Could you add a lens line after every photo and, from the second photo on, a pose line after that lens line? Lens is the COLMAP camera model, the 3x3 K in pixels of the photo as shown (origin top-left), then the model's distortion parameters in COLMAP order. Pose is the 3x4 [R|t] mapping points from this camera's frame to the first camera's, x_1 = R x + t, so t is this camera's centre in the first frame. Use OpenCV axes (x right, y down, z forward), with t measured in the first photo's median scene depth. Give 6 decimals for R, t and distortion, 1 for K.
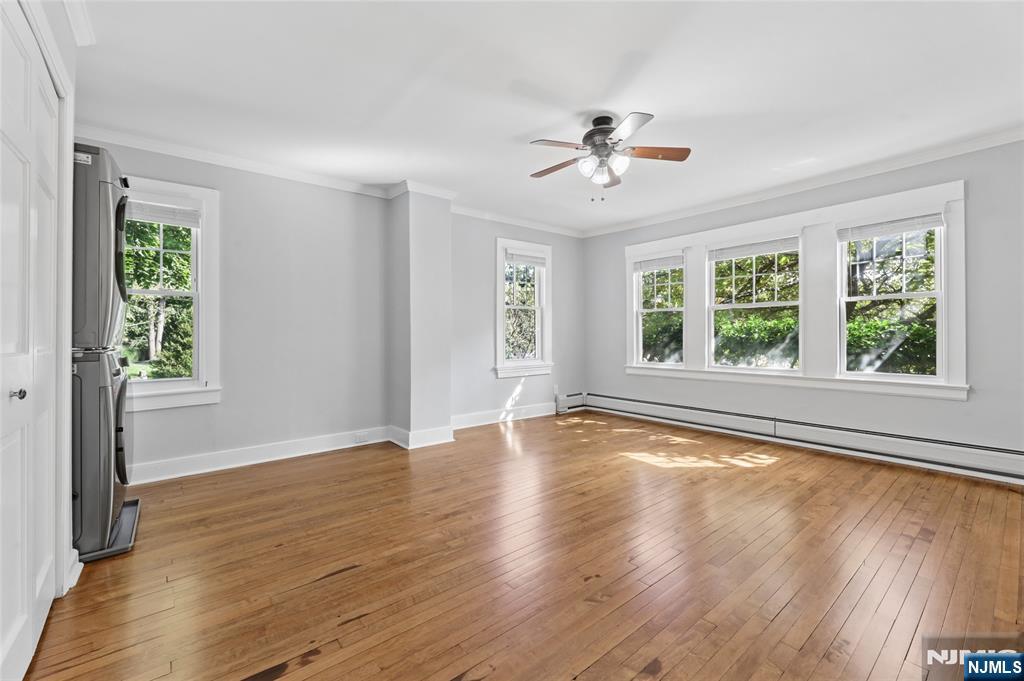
lens RADIAL K [[421.6, 0, 516.0], [0, 421.6, 333.2], [0, 0, 1]] dist [-0.000445, -0.000775]
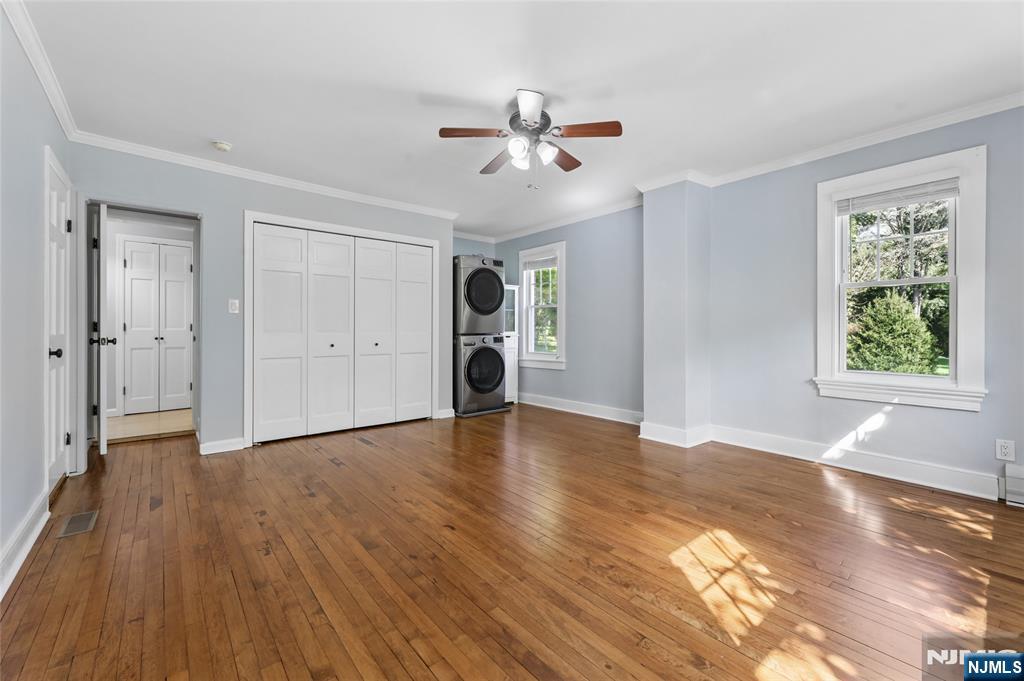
lens RADIAL K [[421.6, 0, 514.2], [0, 421.6, 334.1], [0, 0, 1]] dist [-0.000445, -0.000775]
pose [[0.015151, 0.017204, -0.999737, 0.615914], [0.001023, 0.999851, 0.017221, -0.002537], [0.999885, -0.001283, 0.015131, 0.511267]]
